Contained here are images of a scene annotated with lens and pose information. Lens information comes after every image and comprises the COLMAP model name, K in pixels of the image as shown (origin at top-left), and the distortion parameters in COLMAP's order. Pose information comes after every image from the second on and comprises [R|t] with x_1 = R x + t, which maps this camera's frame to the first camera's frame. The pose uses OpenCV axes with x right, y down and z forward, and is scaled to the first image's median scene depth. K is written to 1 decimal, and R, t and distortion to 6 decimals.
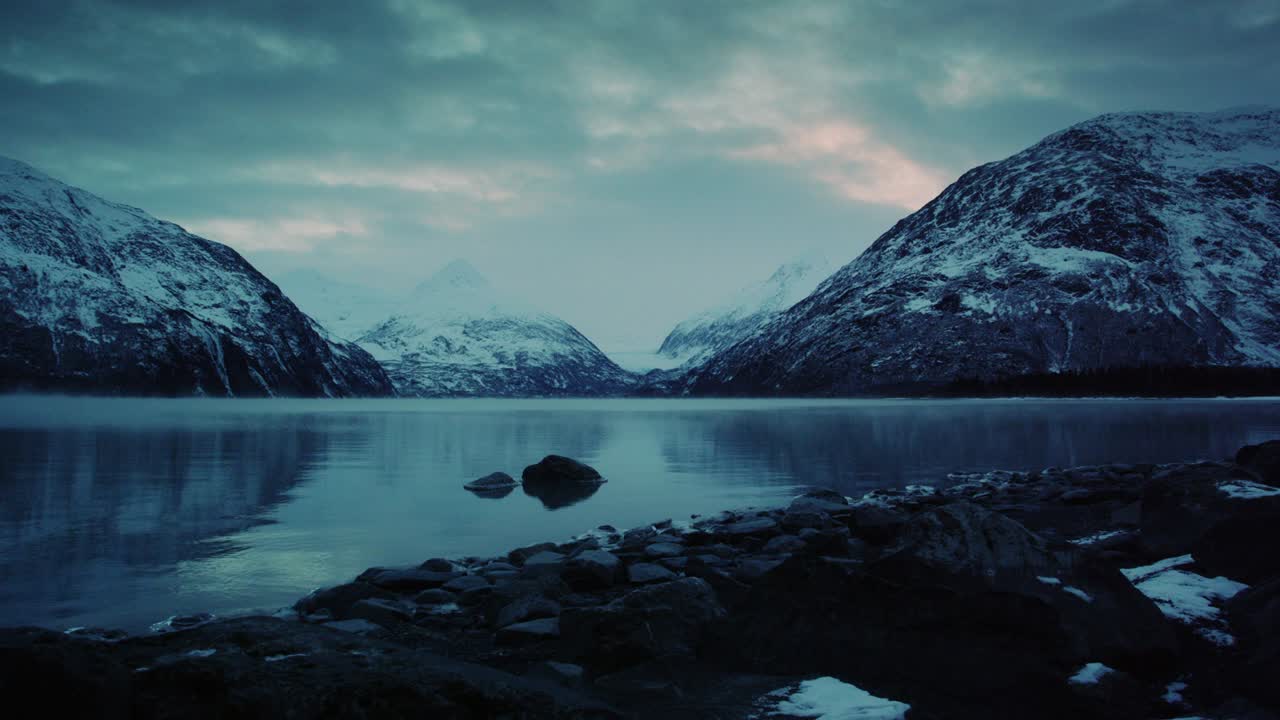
lens RADIAL K [[976.6, 0, 640.0], [0, 976.6, 360.0], [0, 0, 1]] dist [0.007024, 0.005281]
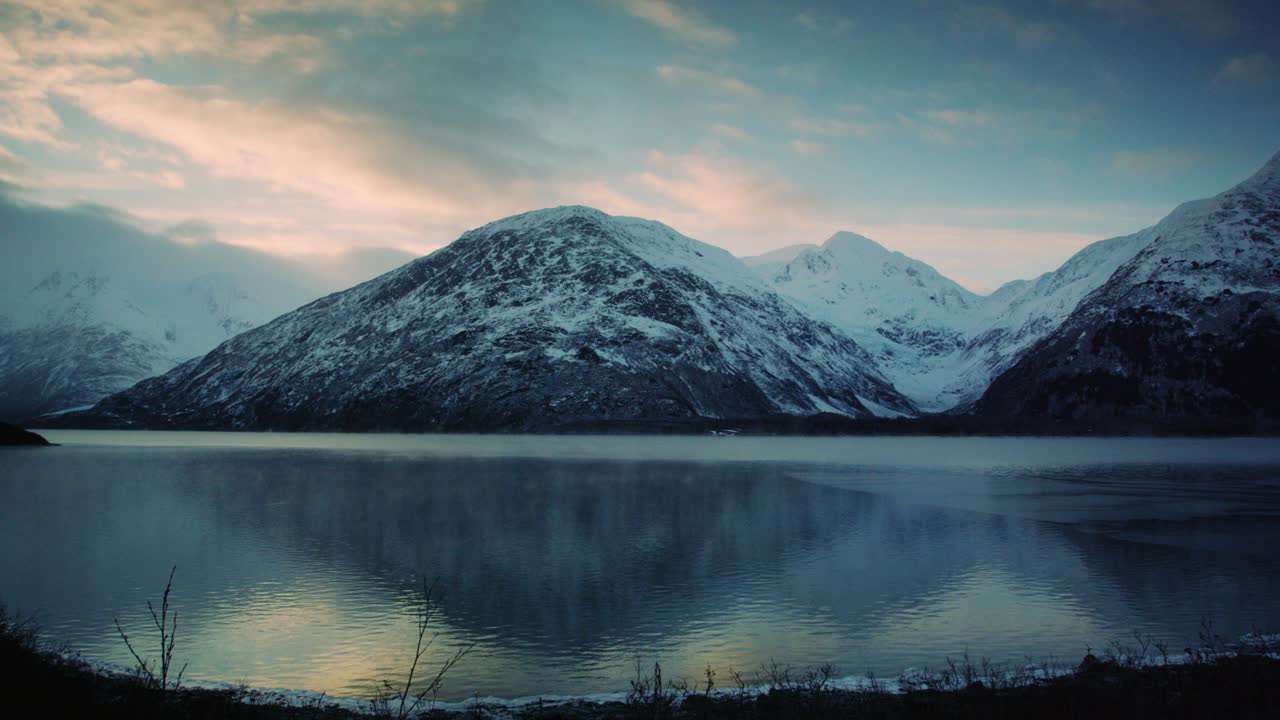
lens RADIAL K [[976.6, 0, 640.0], [0, 976.6, 360.0], [0, 0, 1]] dist [0.007024, 0.005281]
pose [[0.631914, 0.061721, 0.772577, -0.554122], [-0.039351, 0.998093, -0.047551, 0.003058], [-0.774039, -0.000354, 0.633138, 0.185747]]
